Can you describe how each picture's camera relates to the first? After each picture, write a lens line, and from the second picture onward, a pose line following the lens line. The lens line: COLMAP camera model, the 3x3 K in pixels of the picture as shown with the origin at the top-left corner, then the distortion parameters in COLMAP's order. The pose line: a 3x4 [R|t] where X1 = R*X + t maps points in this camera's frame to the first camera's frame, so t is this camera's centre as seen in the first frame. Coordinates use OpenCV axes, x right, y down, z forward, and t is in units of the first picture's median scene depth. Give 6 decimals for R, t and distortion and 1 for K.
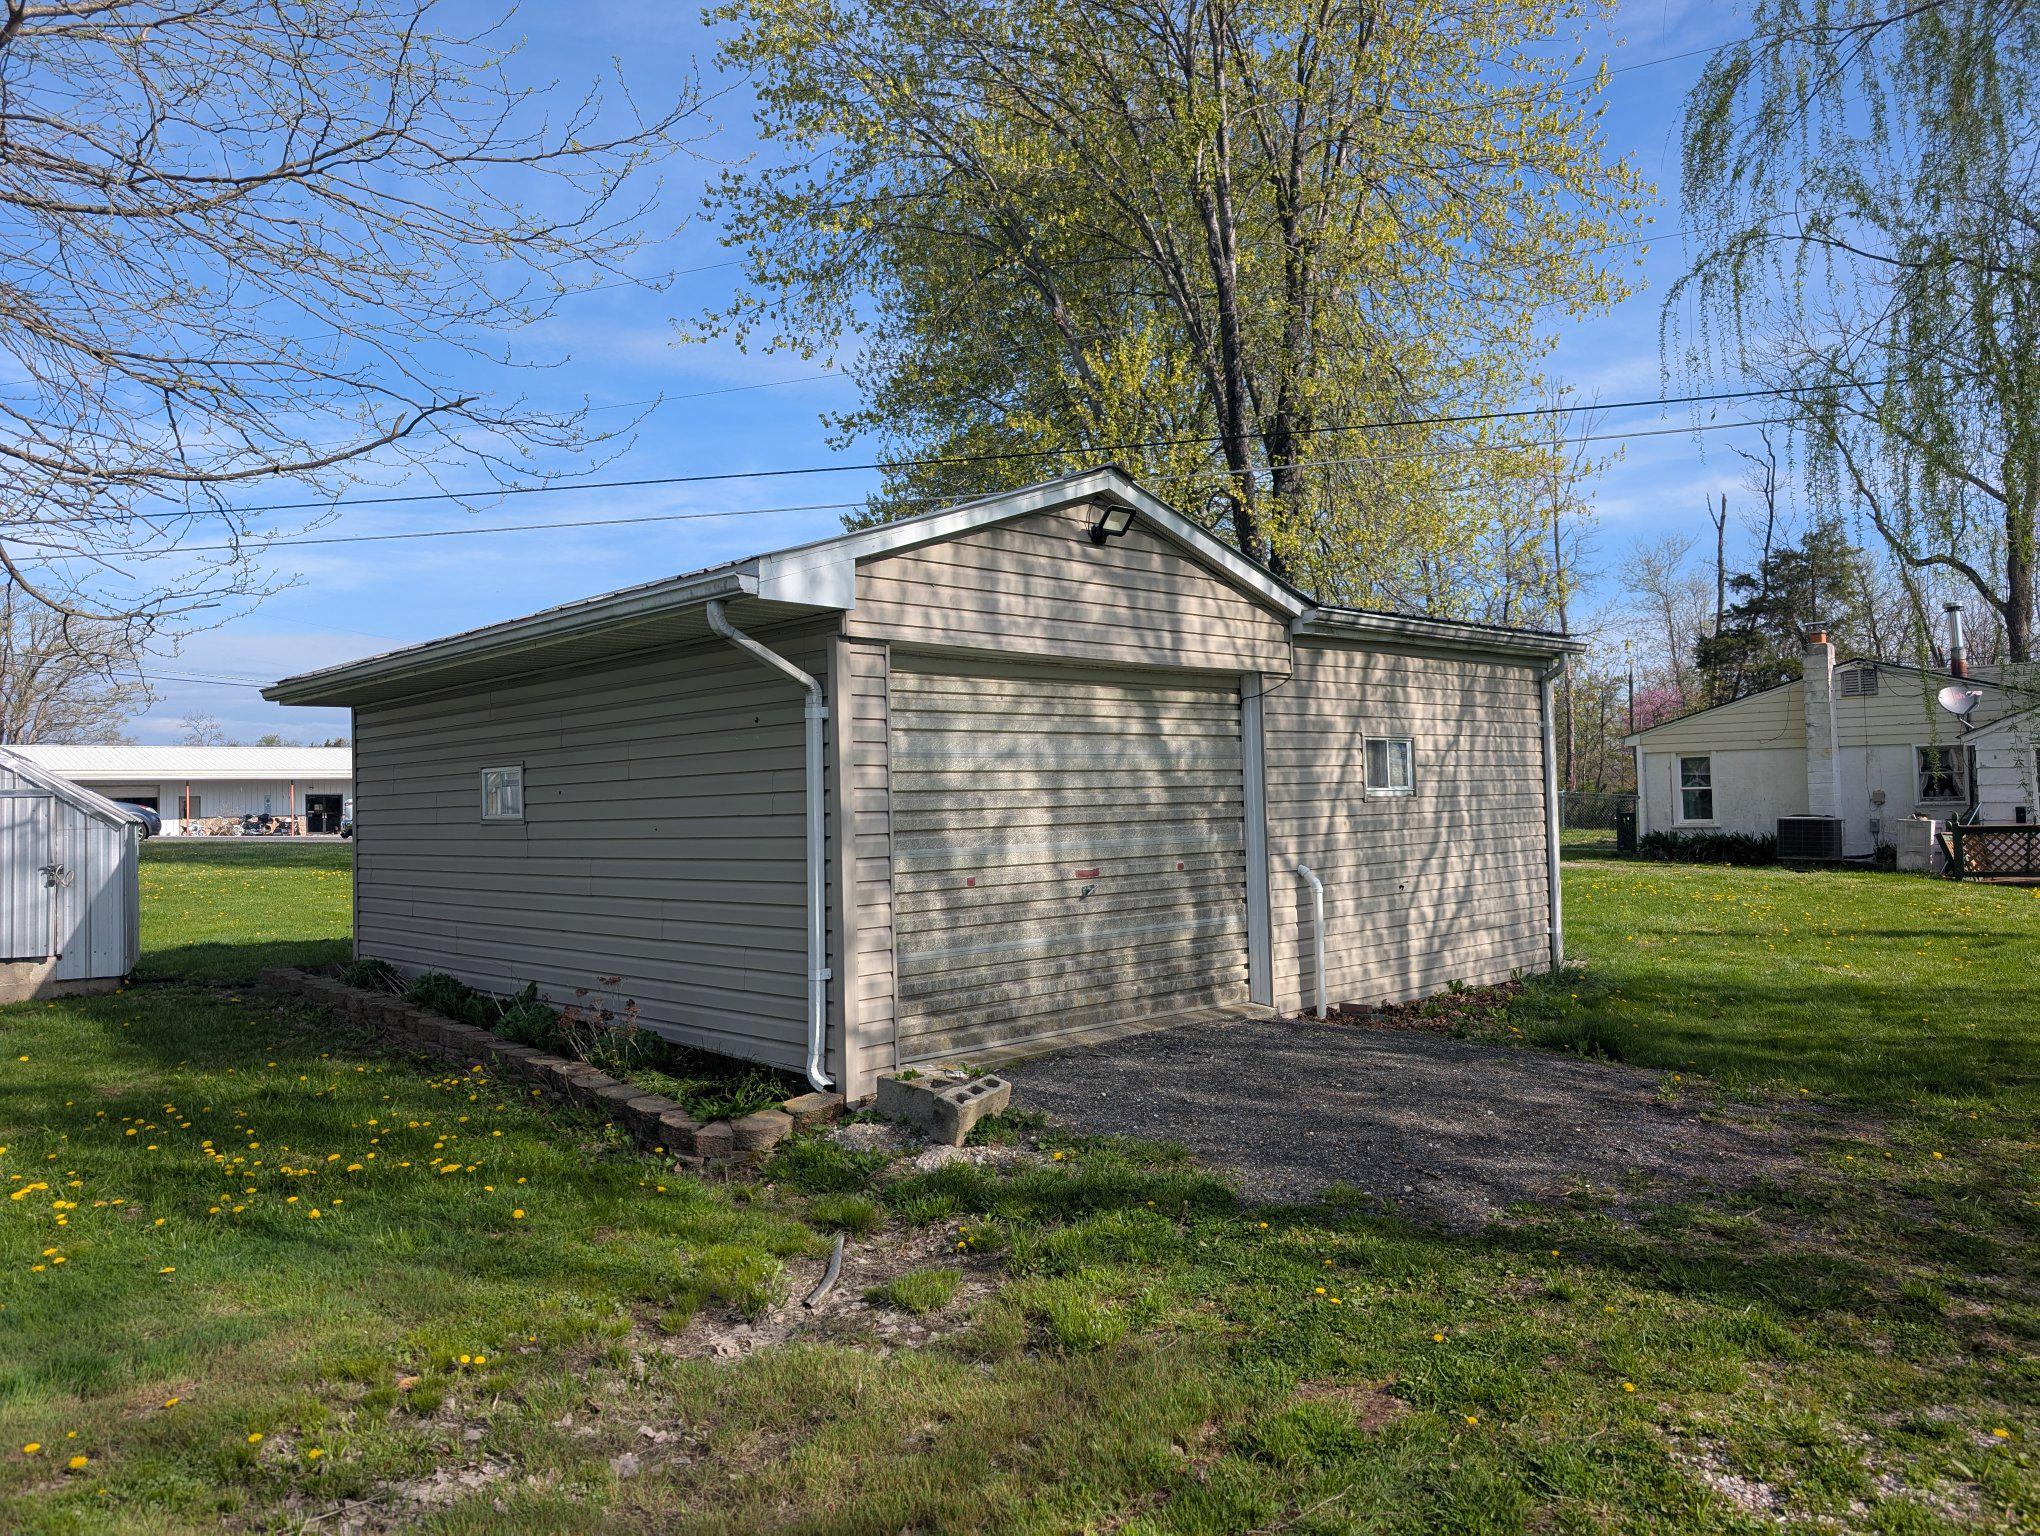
lens RADIAL K [[1449.6, 0, 1020.0], [0, 1449.6, 768.0], [0, 0, 1]] dist [0.001794, 0.005832]
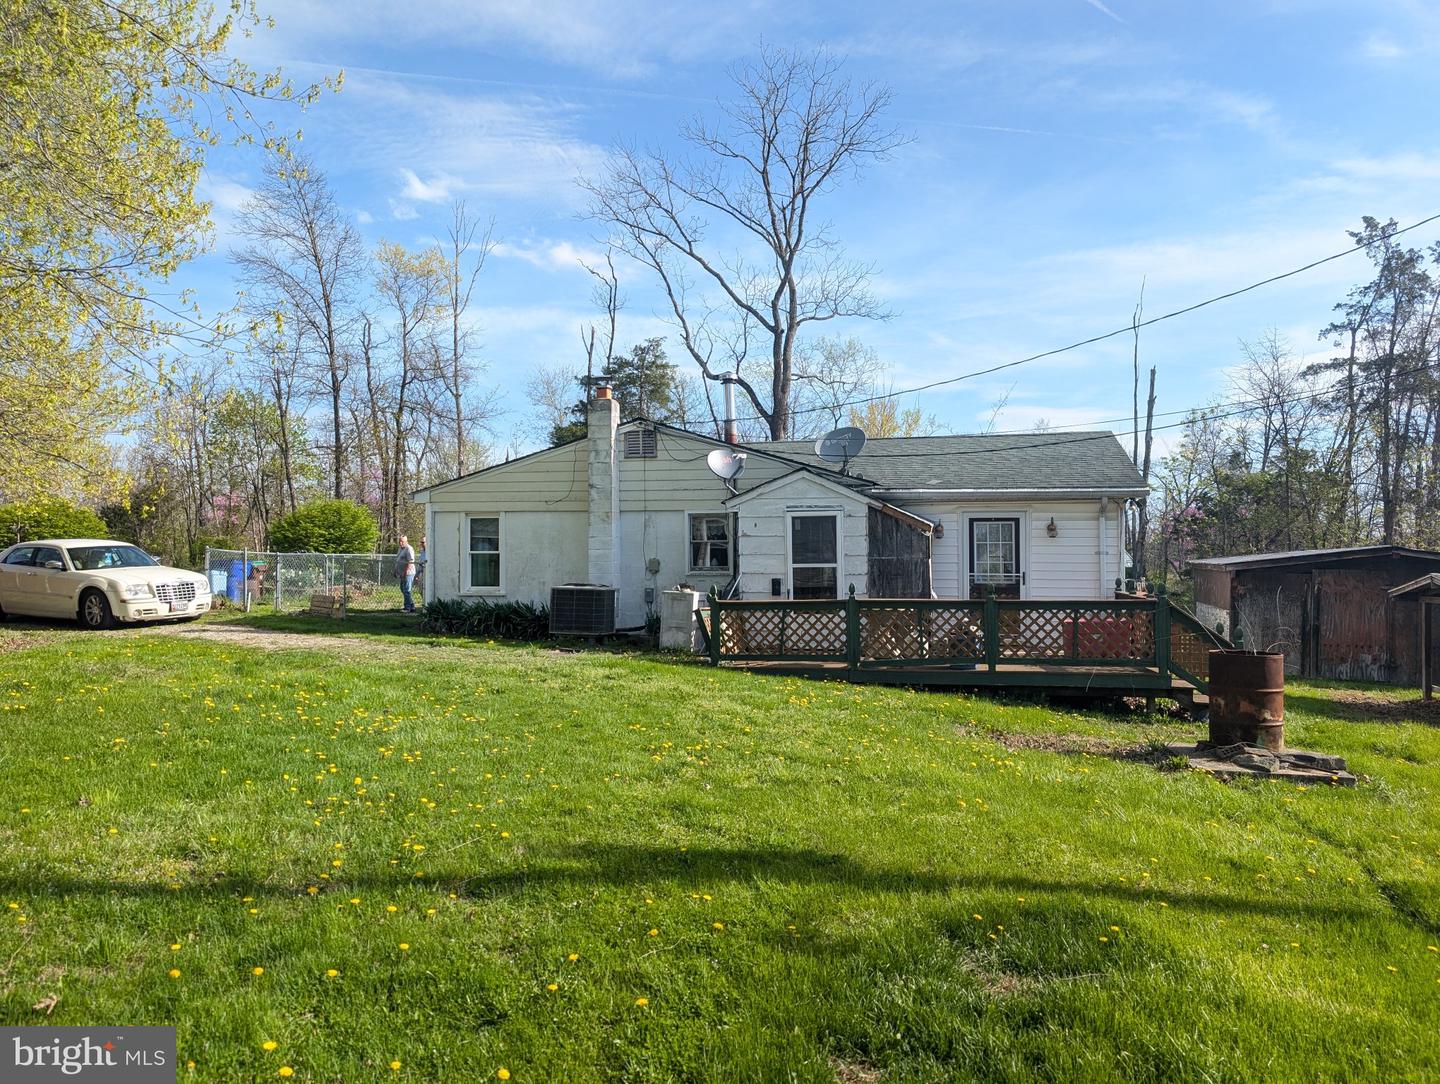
lens RADIAL K [[983.2, 0, 720.0], [0, 983.2, 542.0], [0, 0, 1]] dist [0.051465, -0.051646]
pose [[0.854162, 0.030032, 0.519140, 0.290572], [-0.030863, 0.999499, -0.007040, 0.007830], [-0.519091, -0.010009, 0.854660, 0.423023]]
